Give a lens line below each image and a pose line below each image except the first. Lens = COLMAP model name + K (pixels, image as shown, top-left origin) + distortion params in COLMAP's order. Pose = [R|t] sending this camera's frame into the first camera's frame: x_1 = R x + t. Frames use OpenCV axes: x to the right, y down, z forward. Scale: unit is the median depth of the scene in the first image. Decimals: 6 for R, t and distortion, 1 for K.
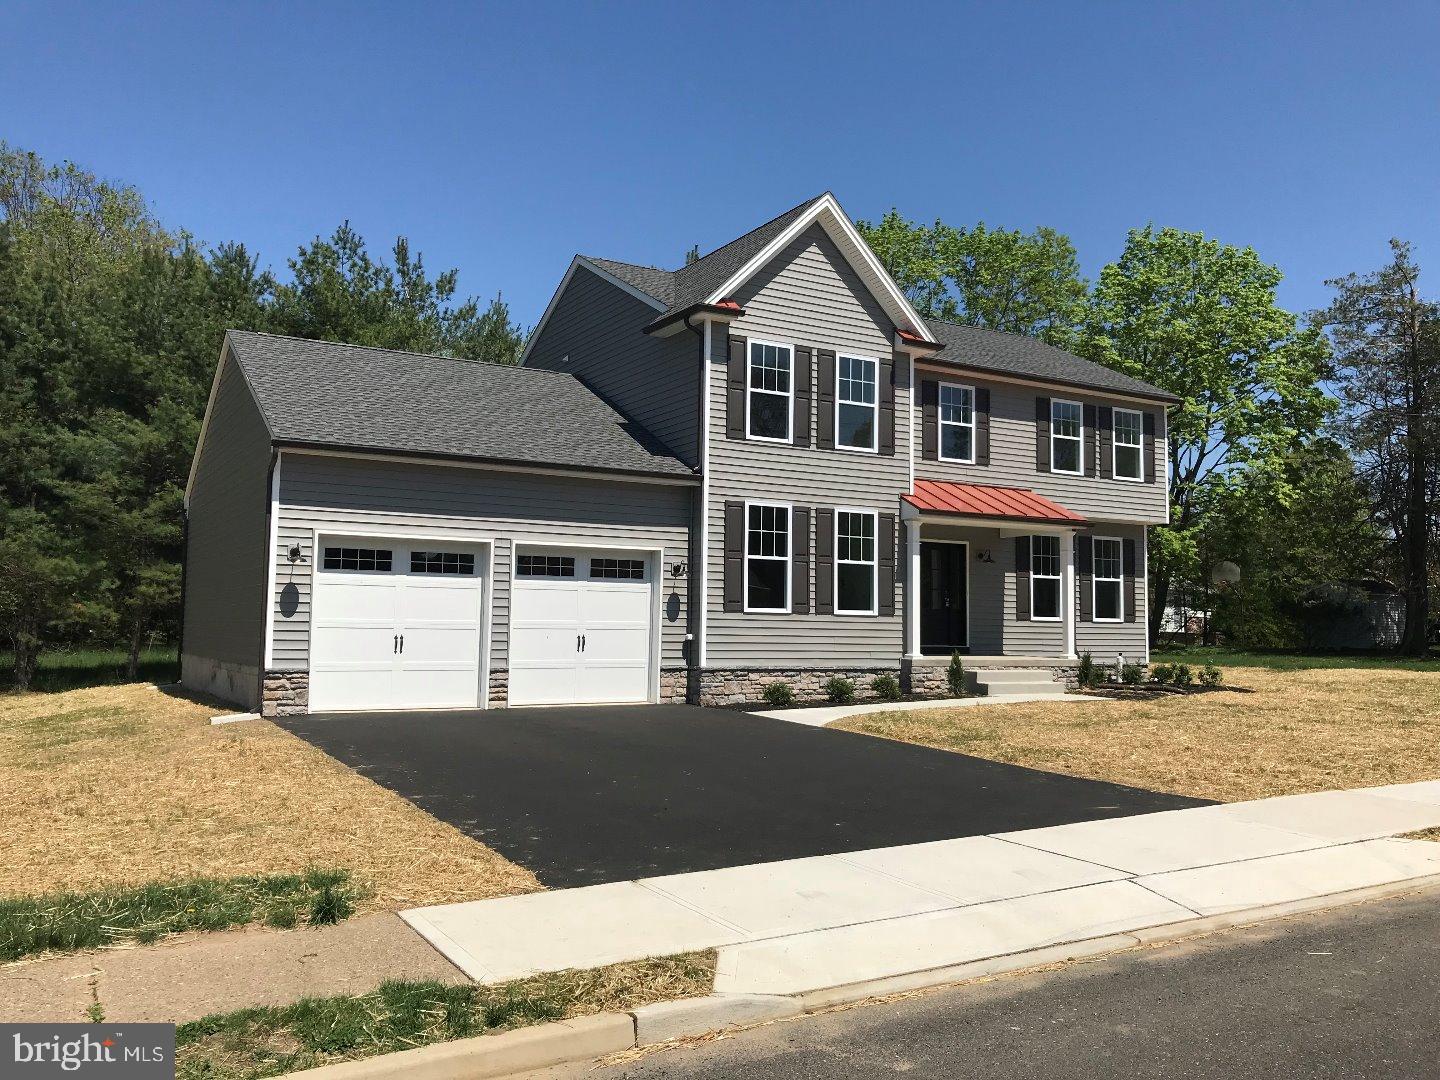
lens RADIAL K [[1099.8, 0, 720.0], [0, 1099.8, 540.0], [0, 0, 1]] dist [-0.002838, -0.009372]
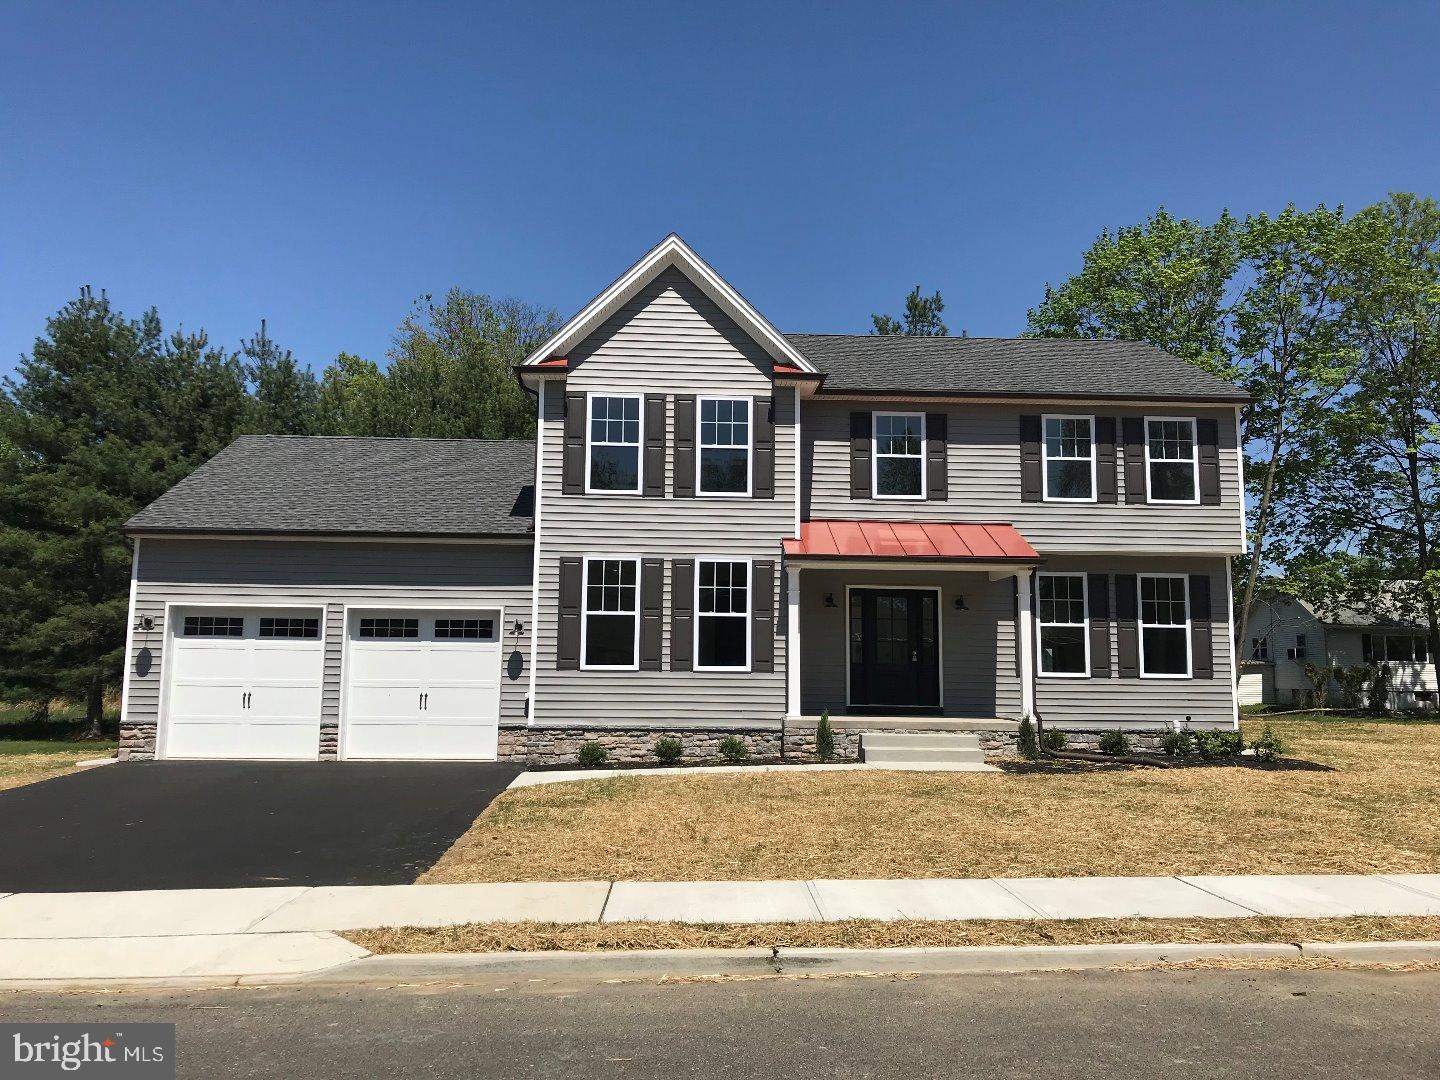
lens RADIAL K [[1099.8, 0, 720.0], [0, 1099.8, 540.0], [0, 0, 1]] dist [-0.002838, -0.009372]
pose [[0.901028, -0.063703, -0.429058, 0.541899], [0.036721, 0.996808, -0.070883, 0.023798], [0.432204, 0.048112, 0.900491, 0.158357]]
